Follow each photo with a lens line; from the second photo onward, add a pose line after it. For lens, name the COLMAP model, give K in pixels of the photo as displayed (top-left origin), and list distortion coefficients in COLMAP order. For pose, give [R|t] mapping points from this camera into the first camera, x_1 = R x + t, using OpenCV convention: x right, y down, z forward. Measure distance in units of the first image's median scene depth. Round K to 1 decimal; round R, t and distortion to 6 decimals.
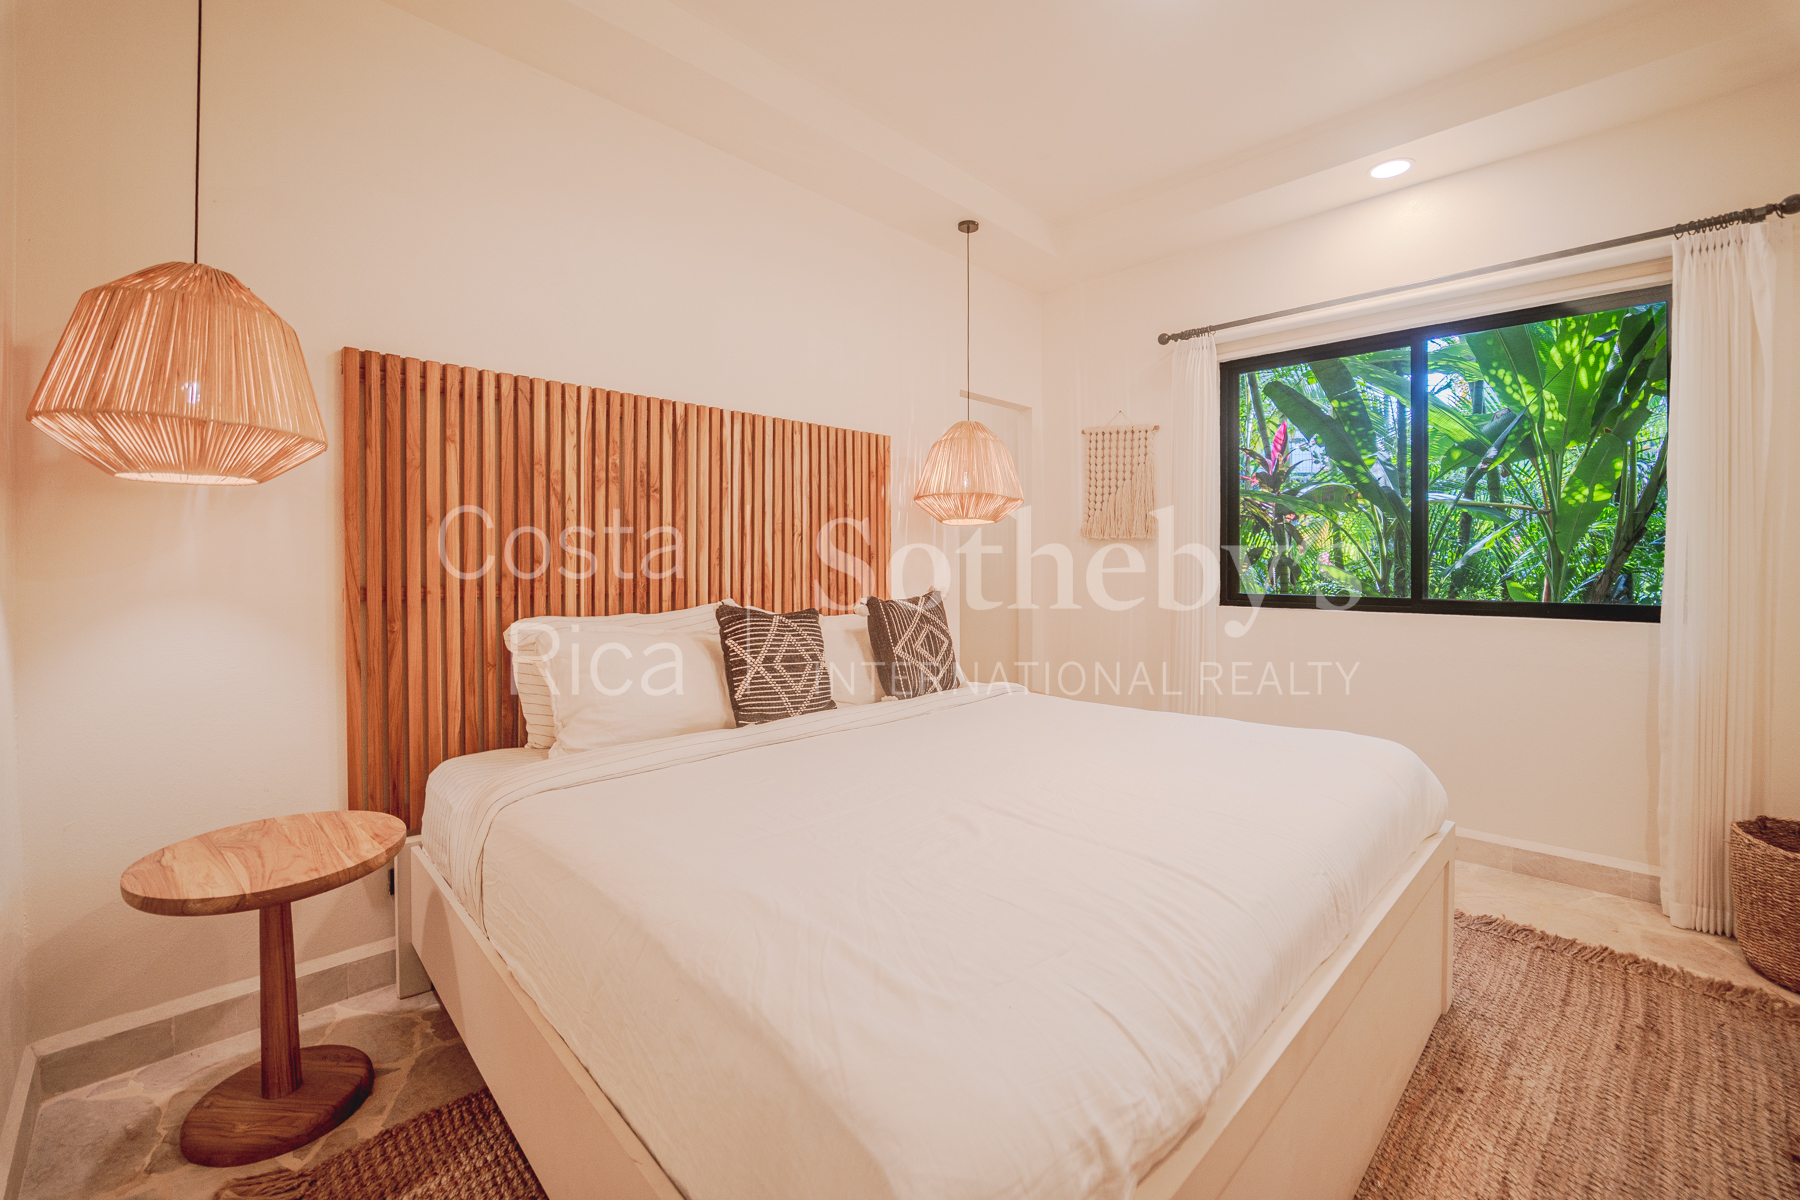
lens RADIAL K [[729.5, 0, 895.4], [0, 729.5, 557.3], [0, 0, 1]] dist [-0.000529, -0.000075]
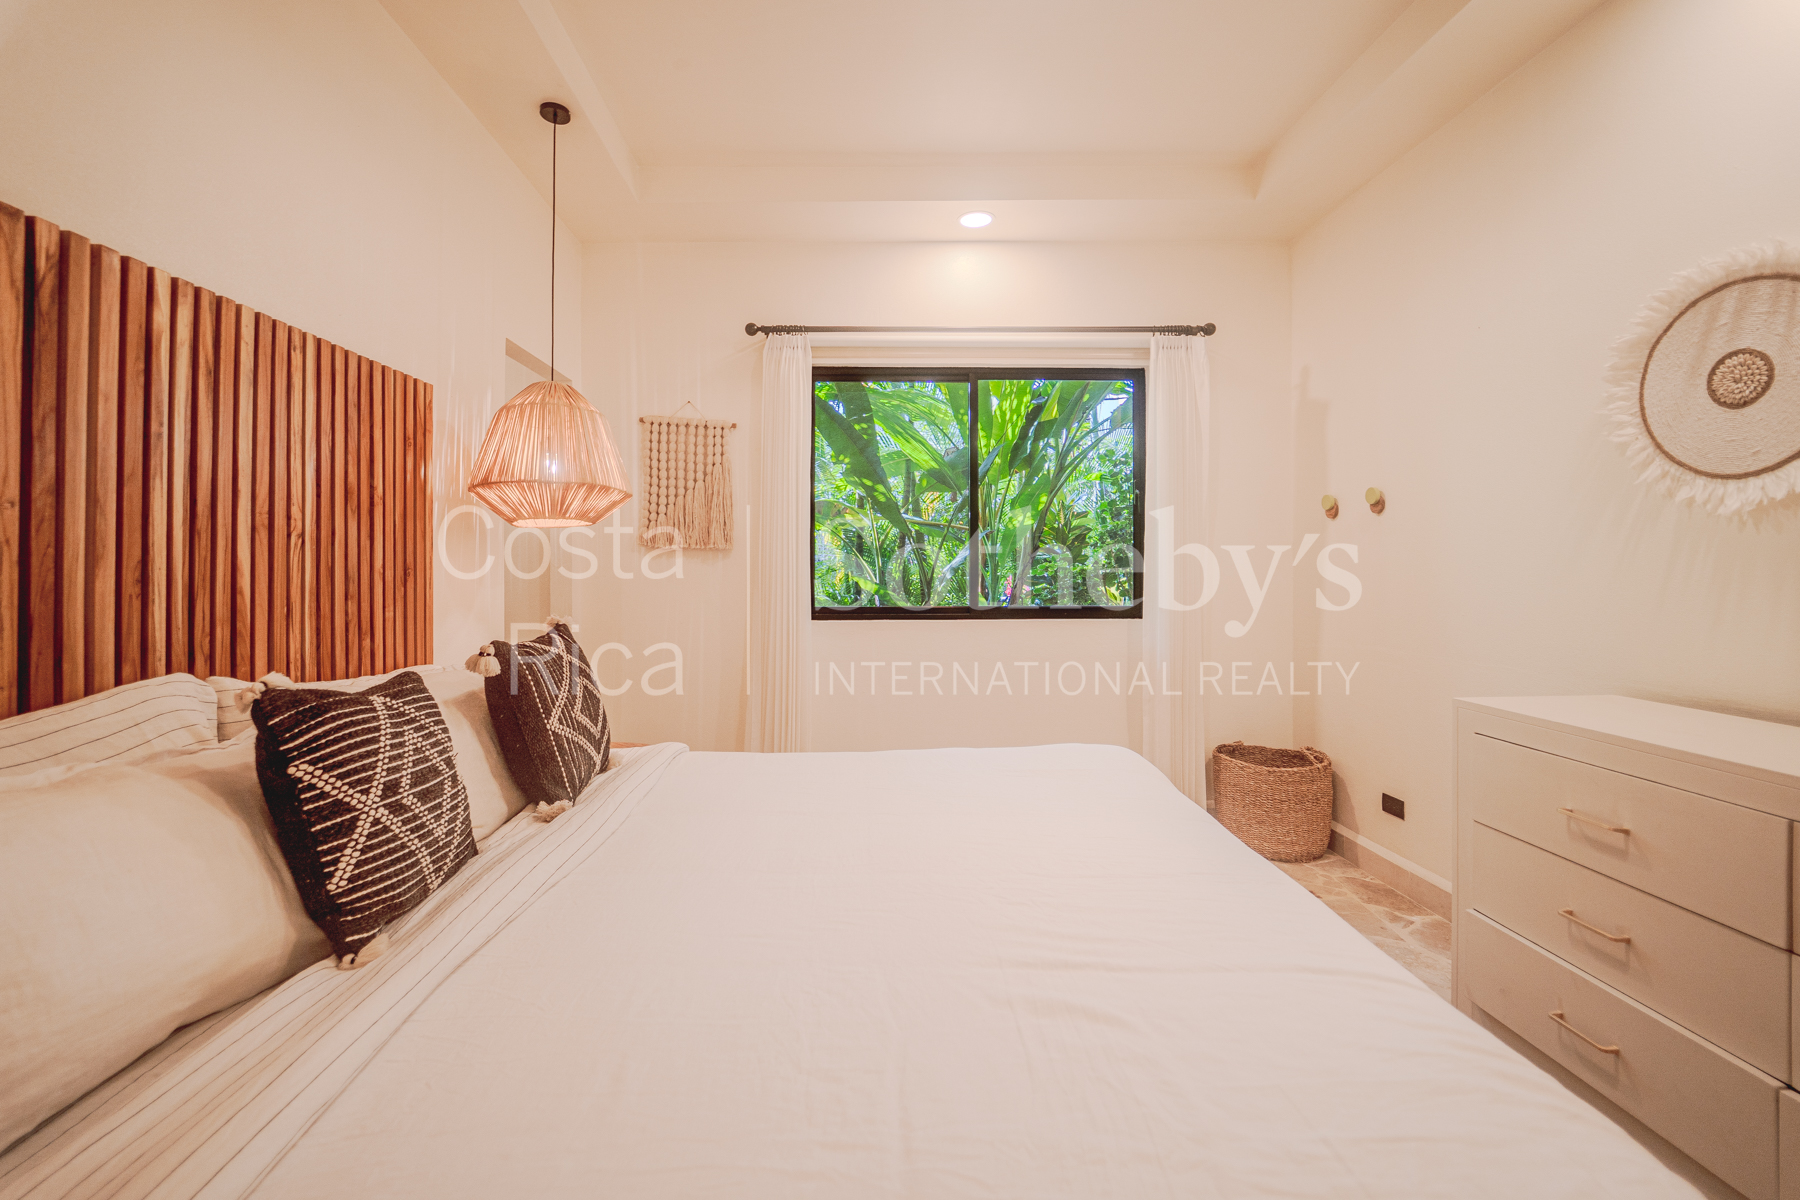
lens RADIAL K [[736.7, 0, 853.1], [0, 736.7, 562.4], [0, 0, 1]] dist [-0.018506, -0.000253]
pose [[0.713670, 0.001078, 0.700481, -0.223929], [0.000563, 0.999998, -0.002112, -0.009207], [-0.700481, 0.001902, 0.713668, 0.322270]]
